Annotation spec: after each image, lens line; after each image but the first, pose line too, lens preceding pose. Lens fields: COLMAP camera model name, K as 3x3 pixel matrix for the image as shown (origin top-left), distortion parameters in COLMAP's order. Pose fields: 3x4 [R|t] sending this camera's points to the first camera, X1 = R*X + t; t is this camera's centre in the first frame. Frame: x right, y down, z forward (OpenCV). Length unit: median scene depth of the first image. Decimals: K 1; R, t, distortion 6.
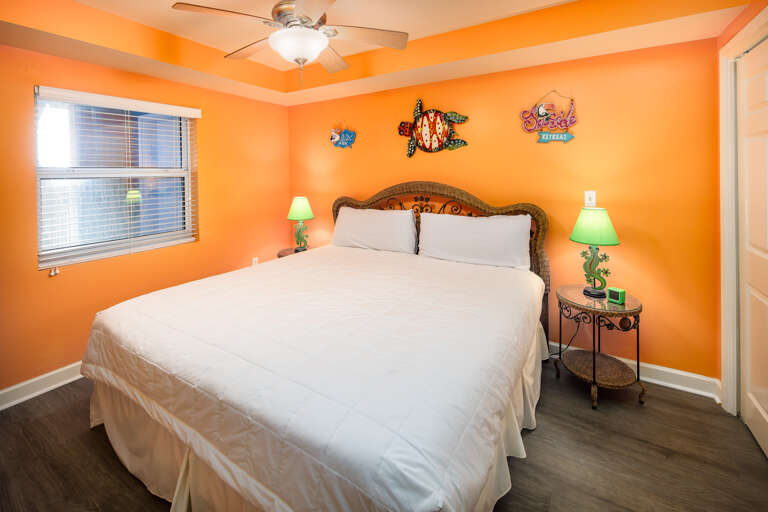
lens RADIAL K [[318.5, 0, 384.0], [0, 318.5, 256.0], [0, 0, 1]] dist [0.013685, 0.000237]
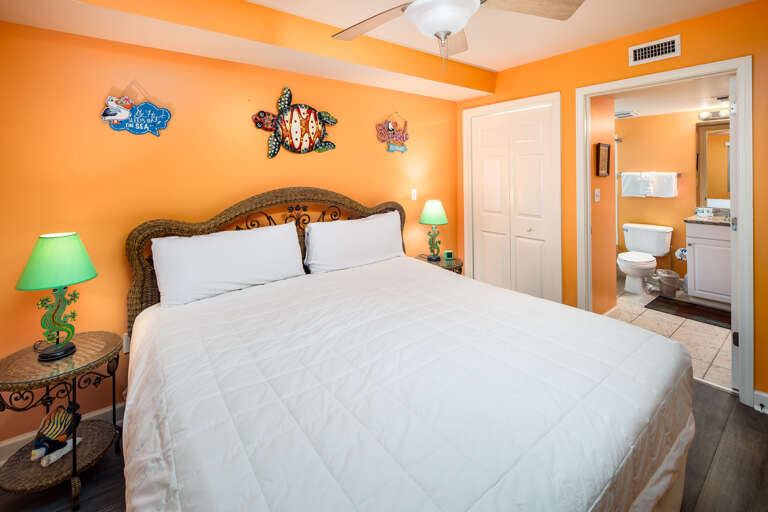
lens RADIAL K [[337.5, 0, 384.0], [0, 337.5, 256.0], [0, 0, 1]] dist [0.002477, 0.000548]
pose [[0.359215, -0.223128, 0.906189, -0.673626], [0.240208, 0.960389, 0.141254, -0.138194], [-0.901812, 0.166933, 0.398584, 0.496471]]
